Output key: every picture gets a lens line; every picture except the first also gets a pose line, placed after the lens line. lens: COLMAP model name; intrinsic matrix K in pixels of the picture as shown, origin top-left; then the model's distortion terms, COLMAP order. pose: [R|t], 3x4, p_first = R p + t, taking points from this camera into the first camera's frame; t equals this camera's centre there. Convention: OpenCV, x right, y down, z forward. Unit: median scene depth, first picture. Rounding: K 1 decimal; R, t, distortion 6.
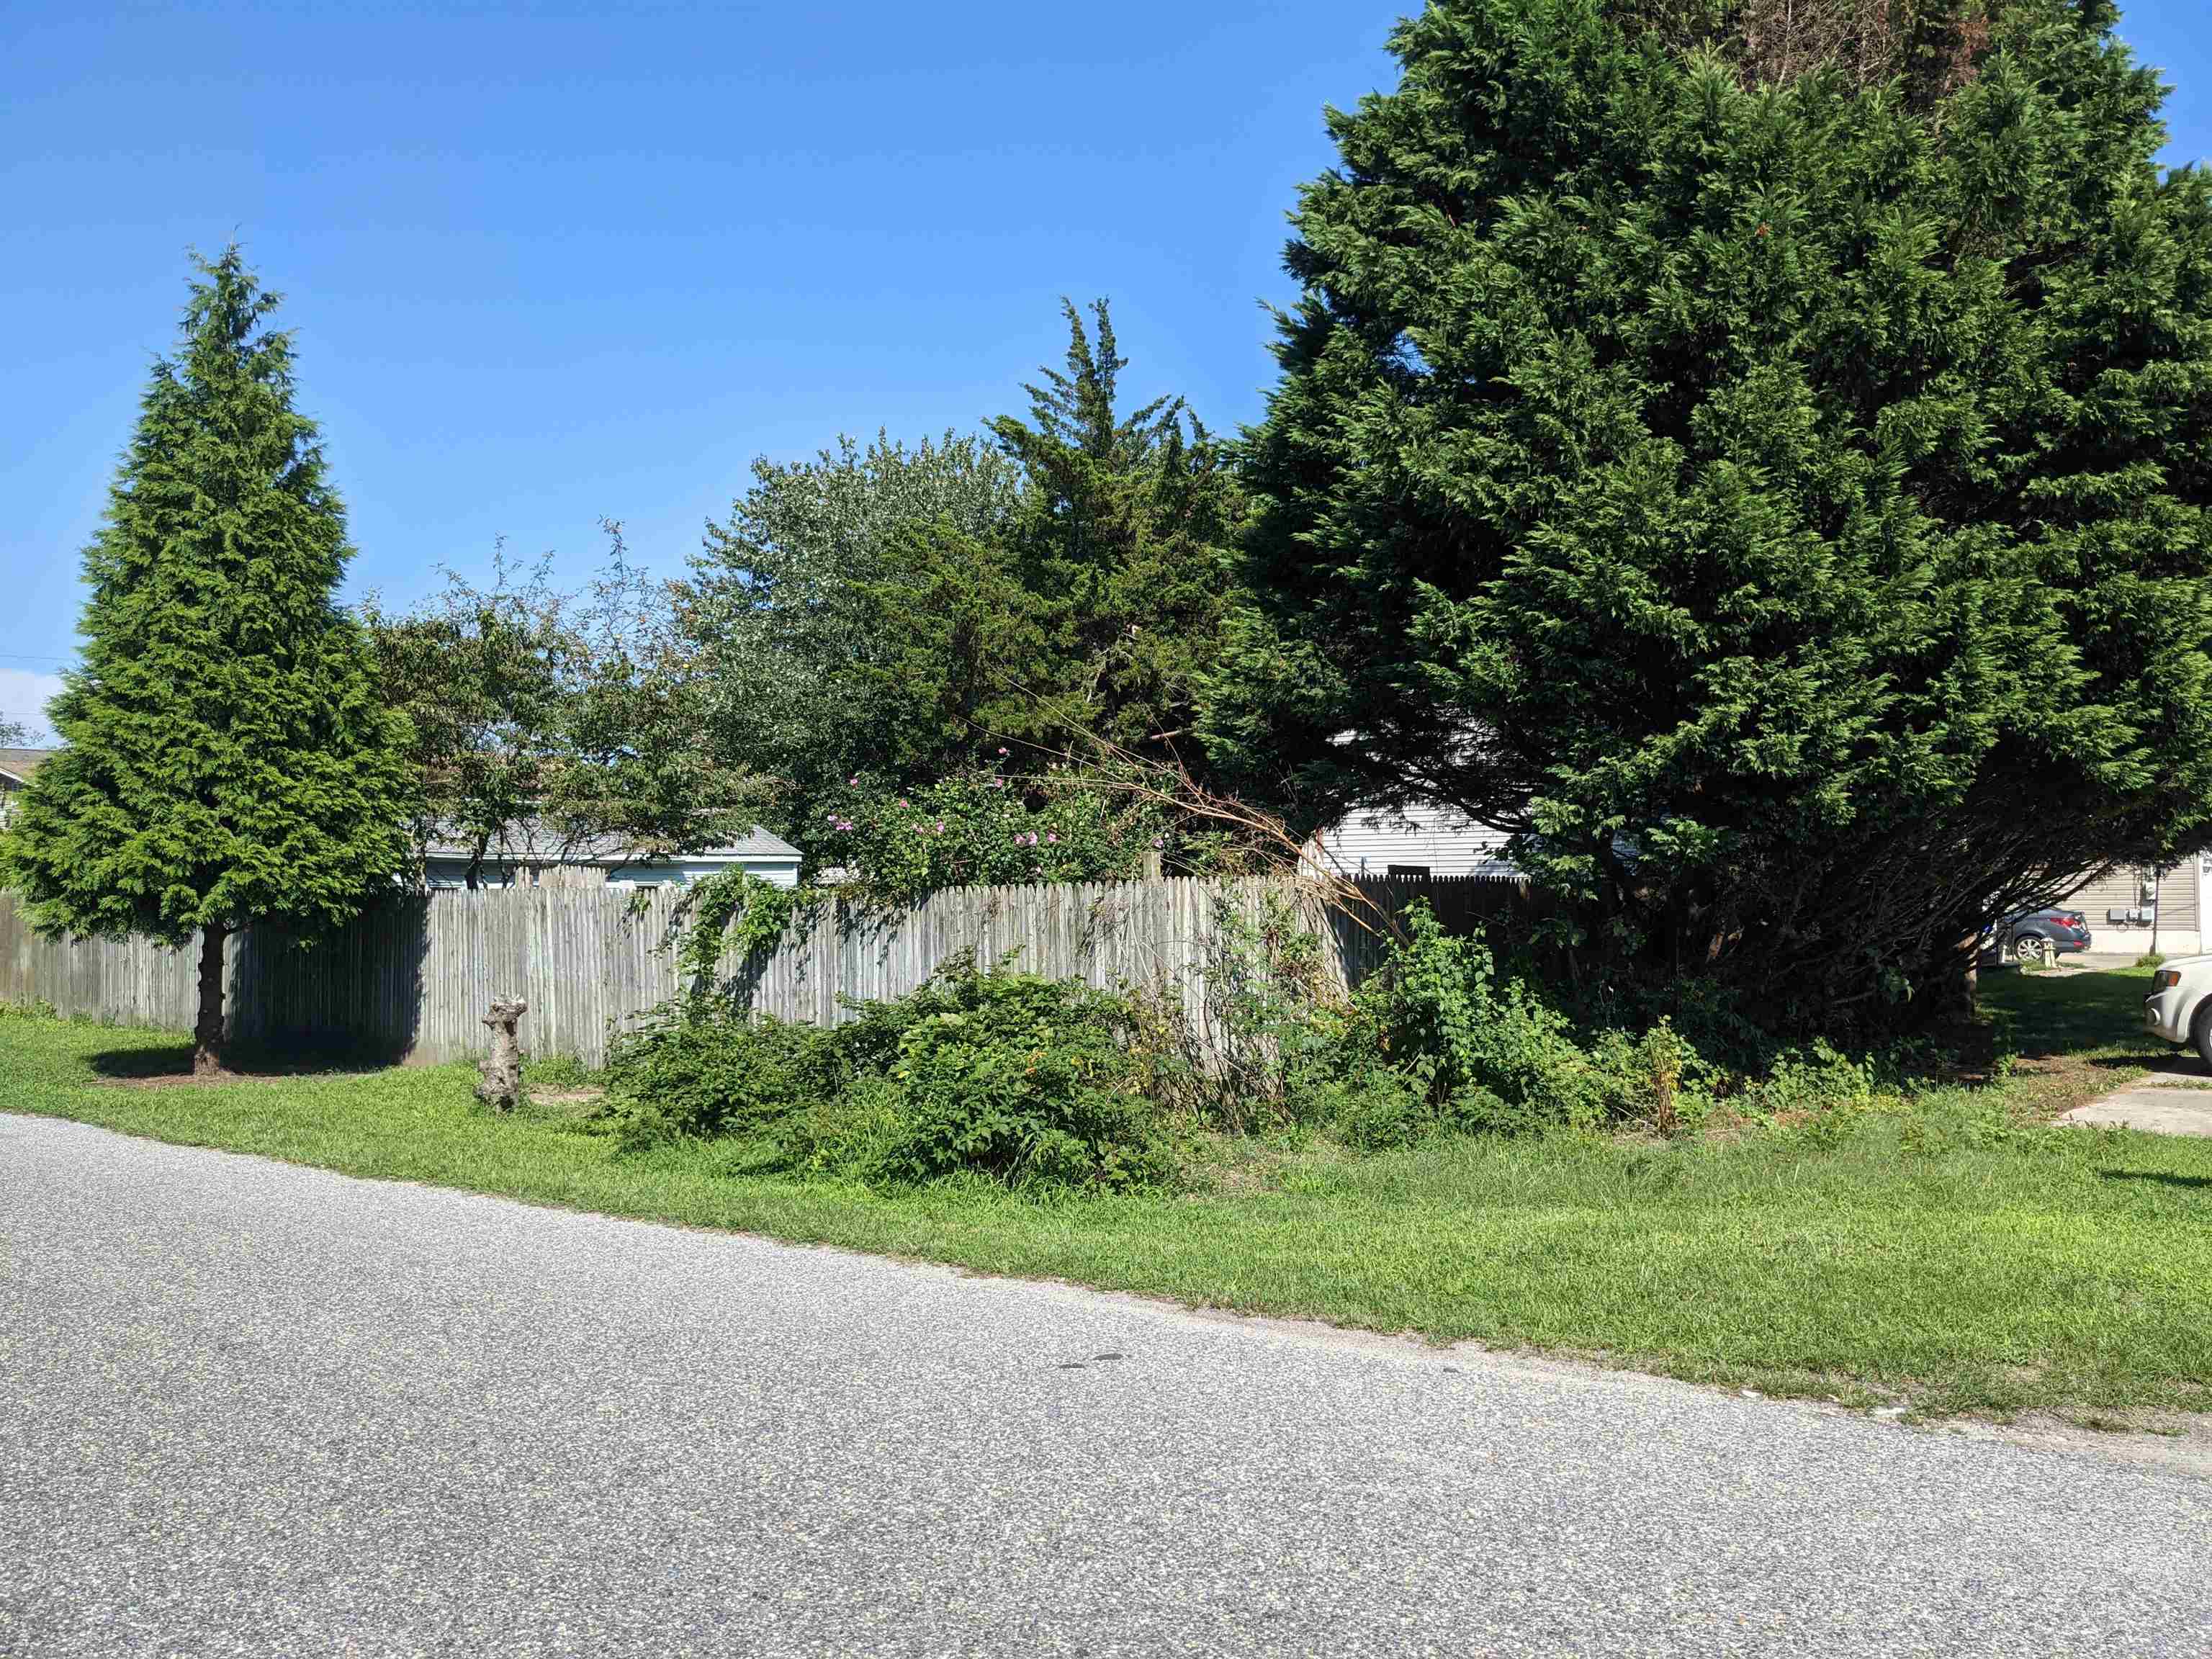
lens RADIAL K [[1735.0, 0, 1115.5], [0, 1735.0, 823.0], [0, 0, 1]] dist [0.015463, -0.074559]
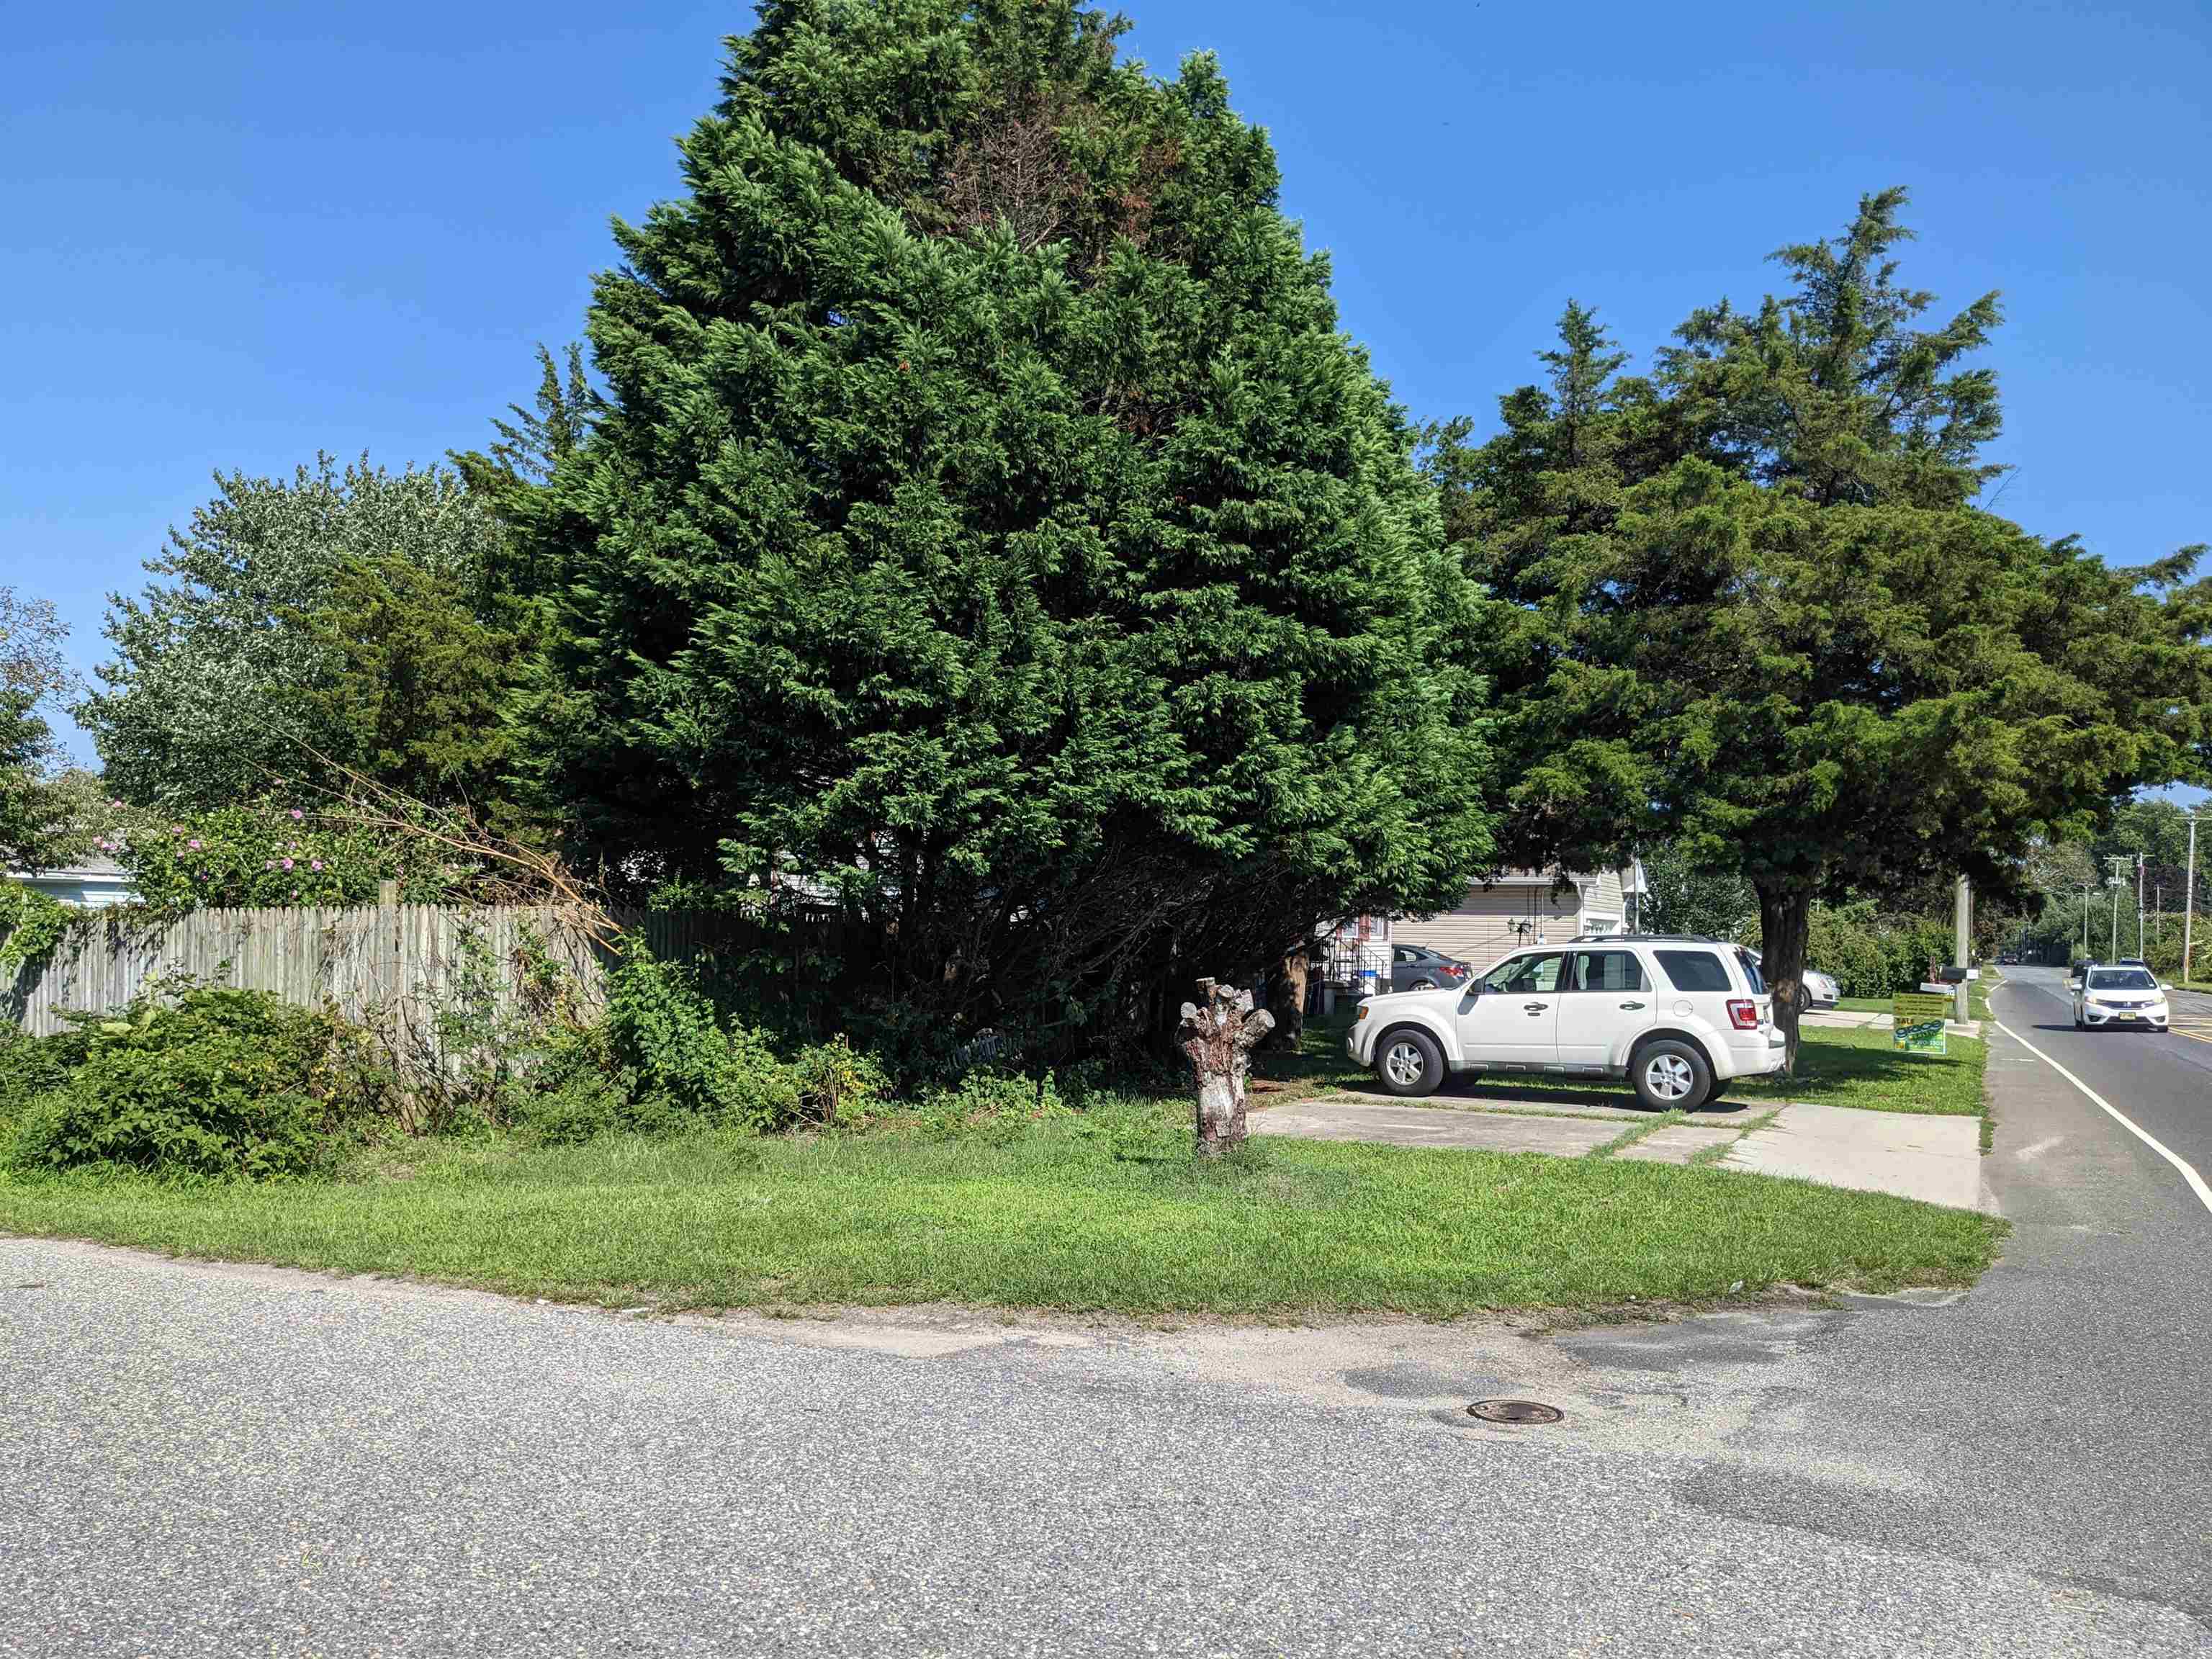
lens RADIAL K [[1735.0, 0, 1115.5], [0, 1735.0, 823.0], [0, 0, 1]] dist [0.015463, -0.074559]
pose [[0.972491, 0.036315, 0.230091, 0.223854], [-0.030790, 0.999146, -0.027558, -0.003443], [-0.230896, 0.019715, 0.972779, -0.178335]]
